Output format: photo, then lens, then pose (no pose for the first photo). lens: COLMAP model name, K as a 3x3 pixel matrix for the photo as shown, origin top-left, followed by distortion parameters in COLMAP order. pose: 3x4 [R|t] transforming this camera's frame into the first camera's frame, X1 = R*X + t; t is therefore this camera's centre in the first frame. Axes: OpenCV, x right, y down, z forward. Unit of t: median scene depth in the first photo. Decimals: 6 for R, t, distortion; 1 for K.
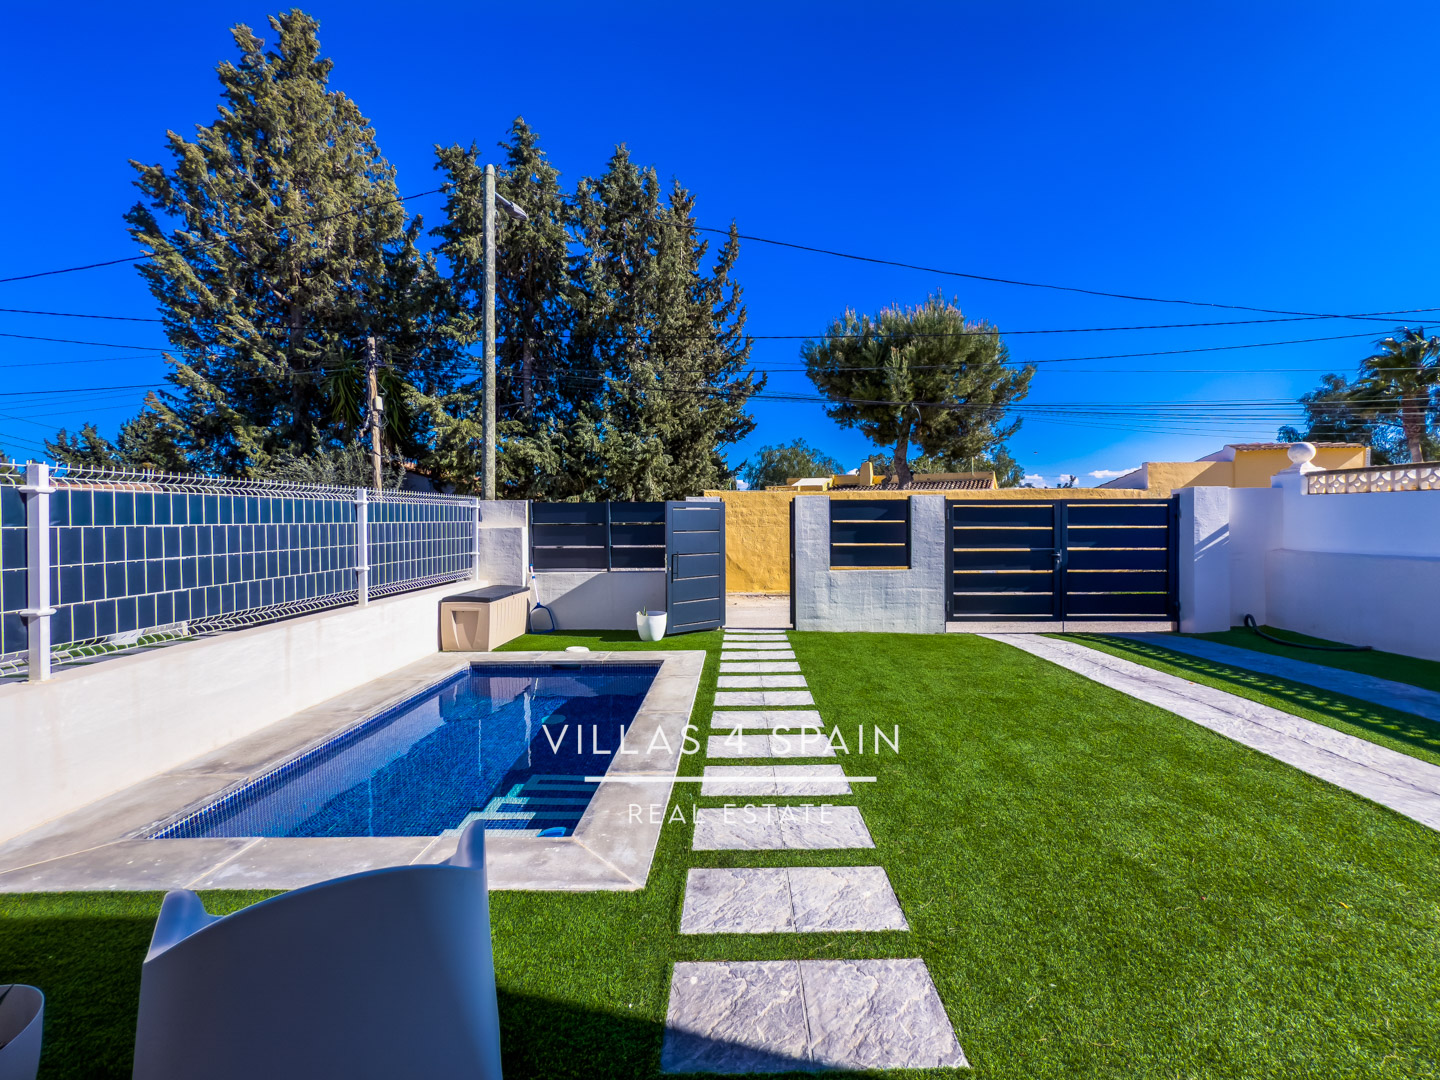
lens RADIAL K [[582.9, 0, 738.7], [0, 582.9, 531.1], [0, 0, 1]] dist [-0.006262, -0.000057]
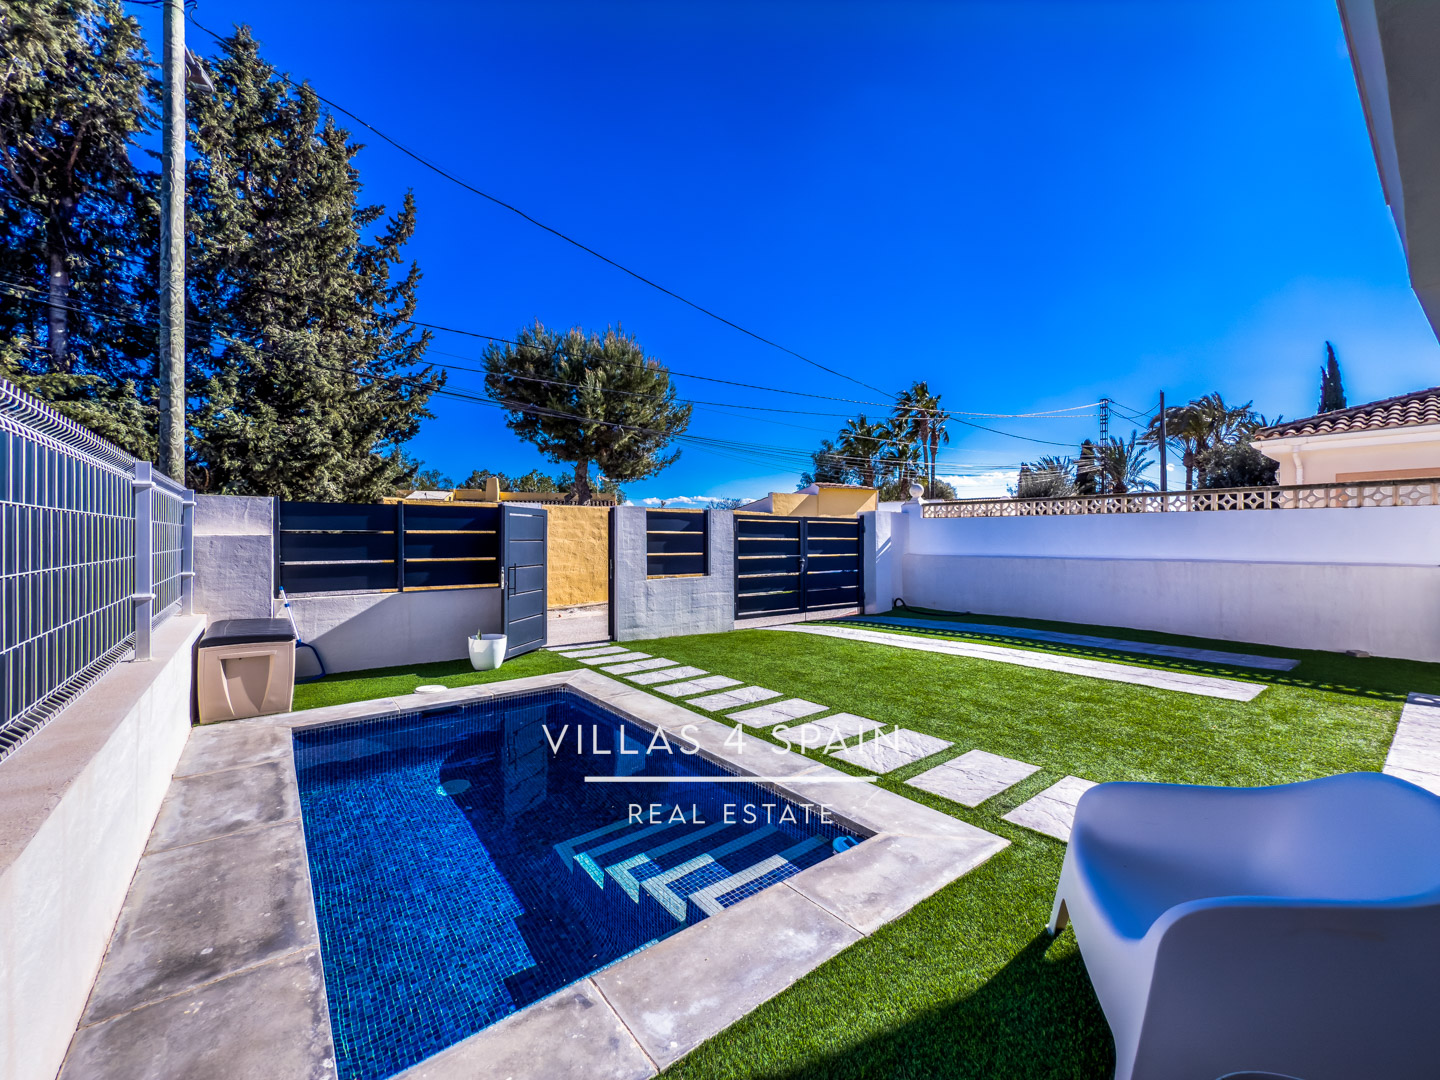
lens RADIAL K [[582.9, 0, 706.4], [0, 582.9, 533.6], [0, 0, 1]] dist [-0.006262, -0.000057]
pose [[0.796894, 0.010188, 0.604033, -0.361066], [0.009775, 0.999509, -0.029754, 0.018123], [-0.604039, 0.029615, 0.796404, 0.127874]]
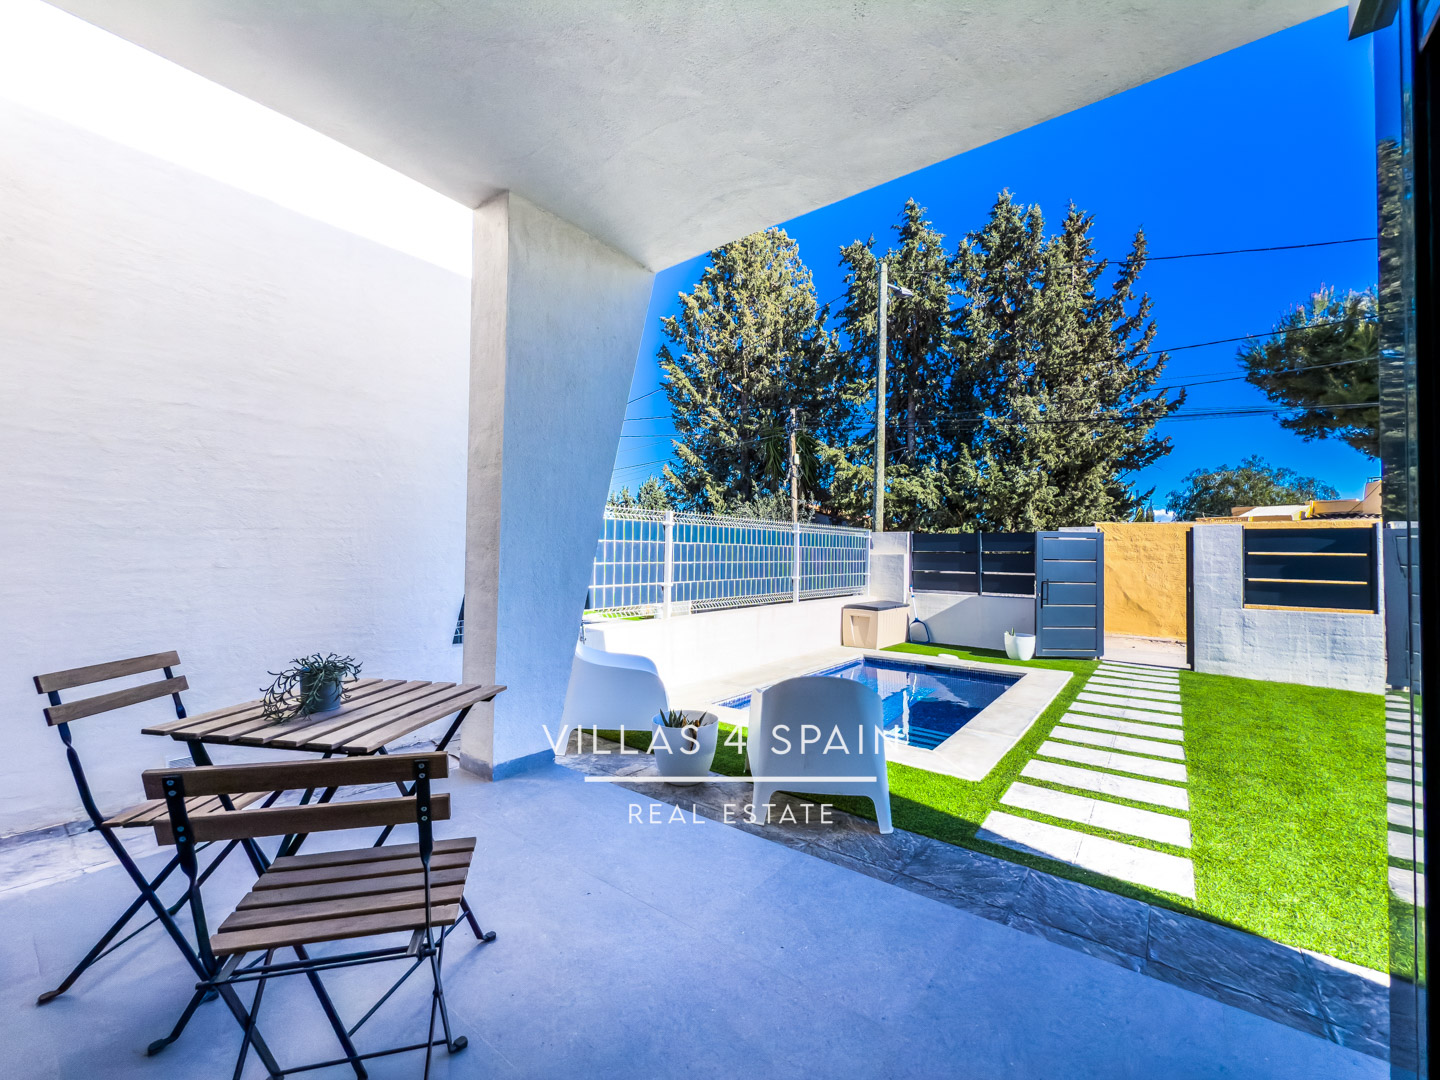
lens RADIAL K [[582.9, 0, 729.9], [0, 582.9, 540.5], [0, 0, 1]] dist [-0.006262, -0.000057]
pose [[0.797885, 0.001315, -0.602809, 0.063197], [-0.030123, 0.998835, -0.037692, 0.020257], [0.602057, 0.048232, 0.796995, -0.169793]]
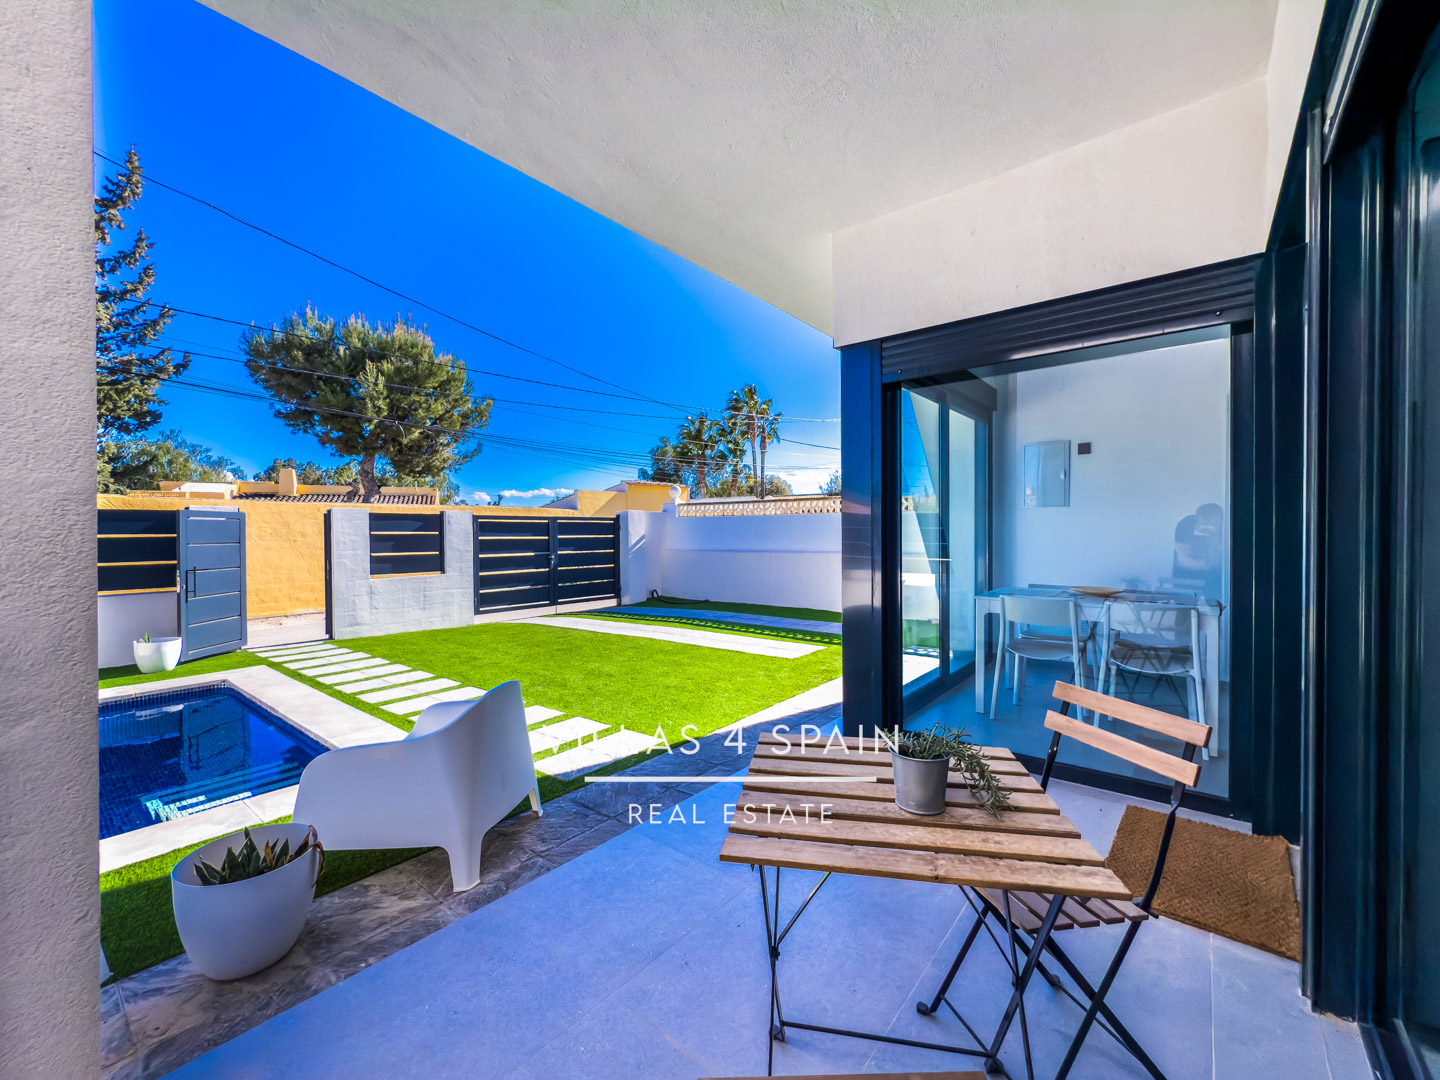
lens RADIAL K [[582.9, 0, 713.7], [0, 582.9, 537.4], [0, 0, 1]] dist [-0.006262, -0.000057]
pose [[0.626543, -0.007911, 0.779346, -0.265478], [0.022049, 0.999728, -0.007578, 0.013427], [-0.779075, 0.021932, 0.626547, -0.140016]]
